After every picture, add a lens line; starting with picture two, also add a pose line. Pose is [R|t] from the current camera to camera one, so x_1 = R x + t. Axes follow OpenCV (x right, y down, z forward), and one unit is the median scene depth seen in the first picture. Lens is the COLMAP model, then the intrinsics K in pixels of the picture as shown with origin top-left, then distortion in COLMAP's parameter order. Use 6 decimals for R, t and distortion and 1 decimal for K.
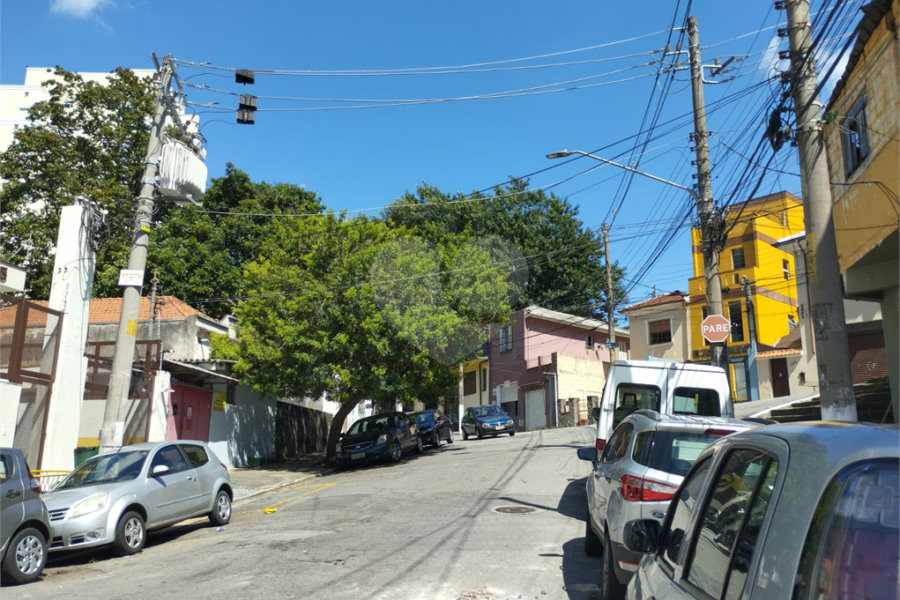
lens RADIAL K [[754.8, 0, 450.0], [0, 754.8, 300.0], [0, 0, 1]] dist [0.078390, -0.100346]
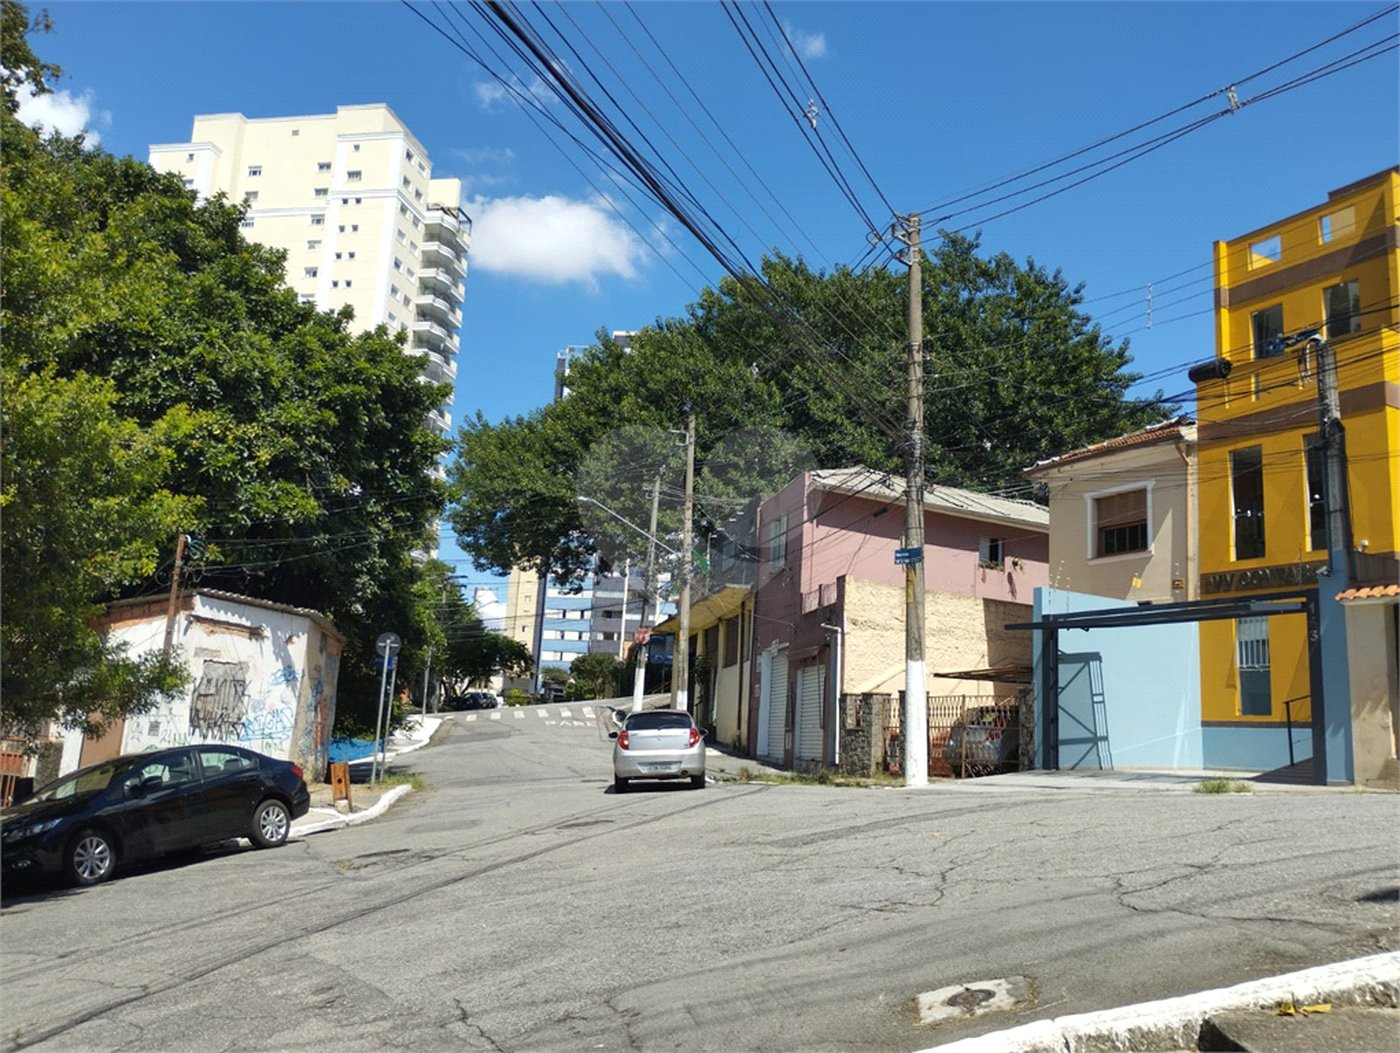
lens RADIAL K [[1176.9, 0, 700.0], [0, 1176.9, 526.5], [0, 0, 1]] dist [0.070221, -0.089362]
pose [[0.974385, 0.003659, -0.224858, 0.201825], [0.001891, 0.999699, 0.024465, 0.027889], [0.224880, -0.024263, 0.974084, 0.372028]]
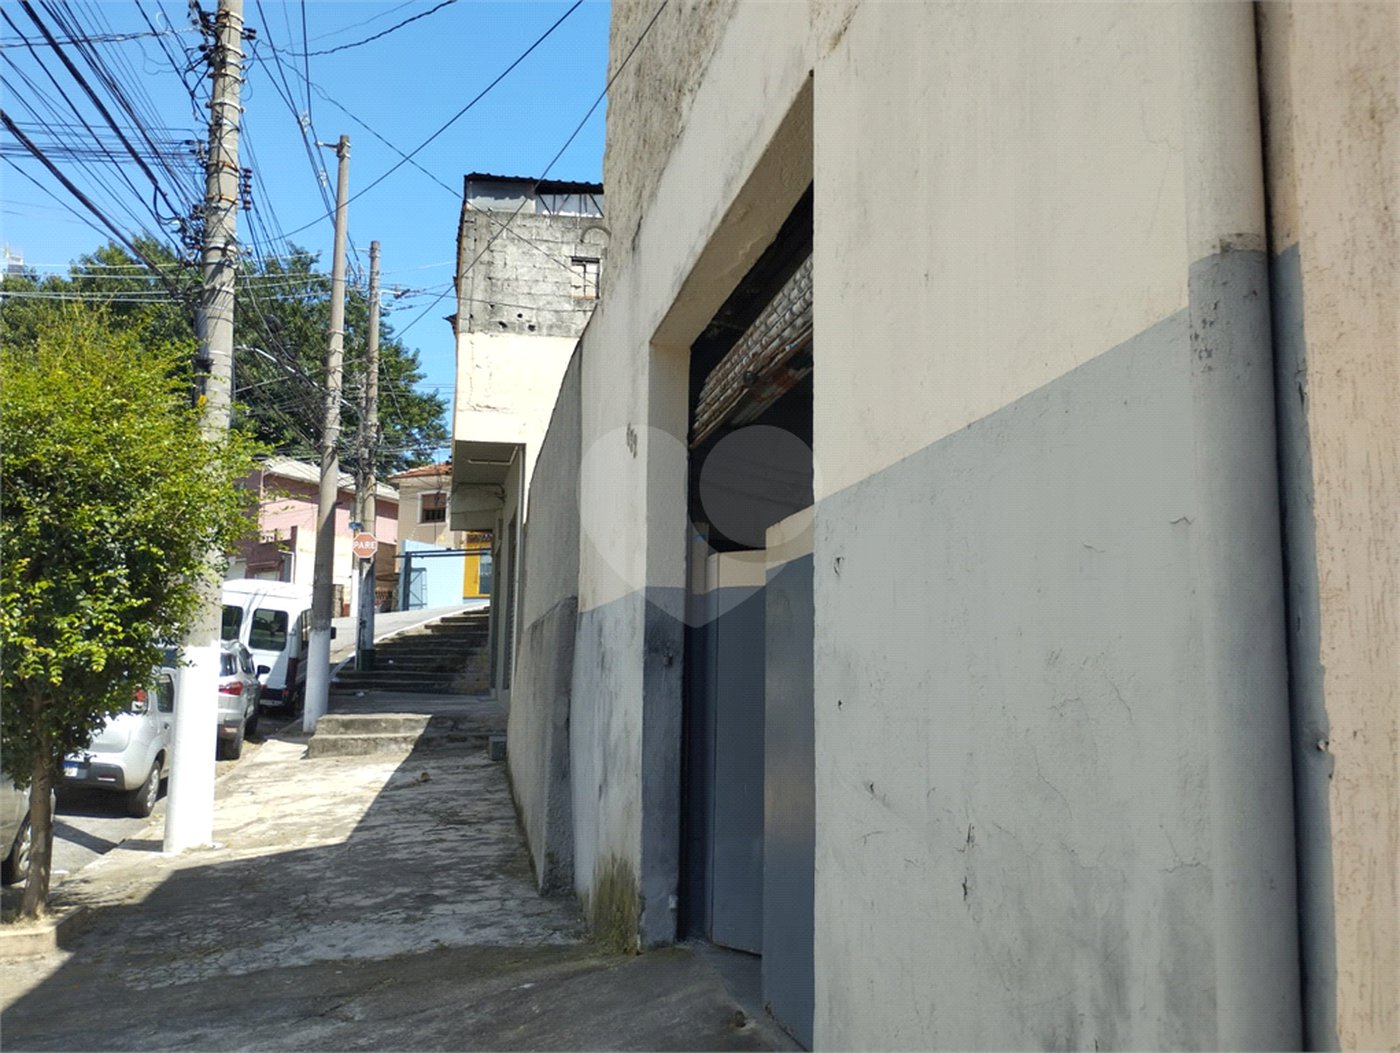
lens RADIAL K [[1177.2, 0, 700.0], [0, 1177.2, 526.5], [0, 0, 1]] dist [-0.000183, -0.003051]
pose [[0.921102, 0.061033, 0.384508, 0.053489], [-0.097566, 0.992307, 0.076213, -0.061899], [-0.376899, -0.107715, 0.919970, -0.272913]]
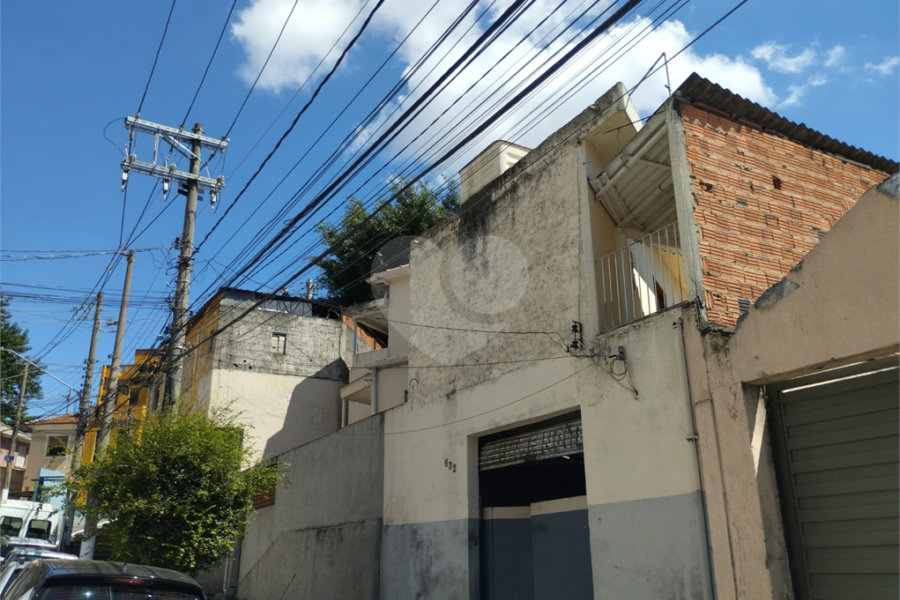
lens RADIAL K [[754.8, 0, 450.0], [0, 754.8, 300.0], [0, 0, 1]] dist [0.078390, -0.100346]
pose [[0.746795, 0.214366, 0.629558, -0.074696], [-0.142064, 0.976198, -0.163878, -0.073144], [-0.649703, 0.032946, 0.759474, -0.341357]]
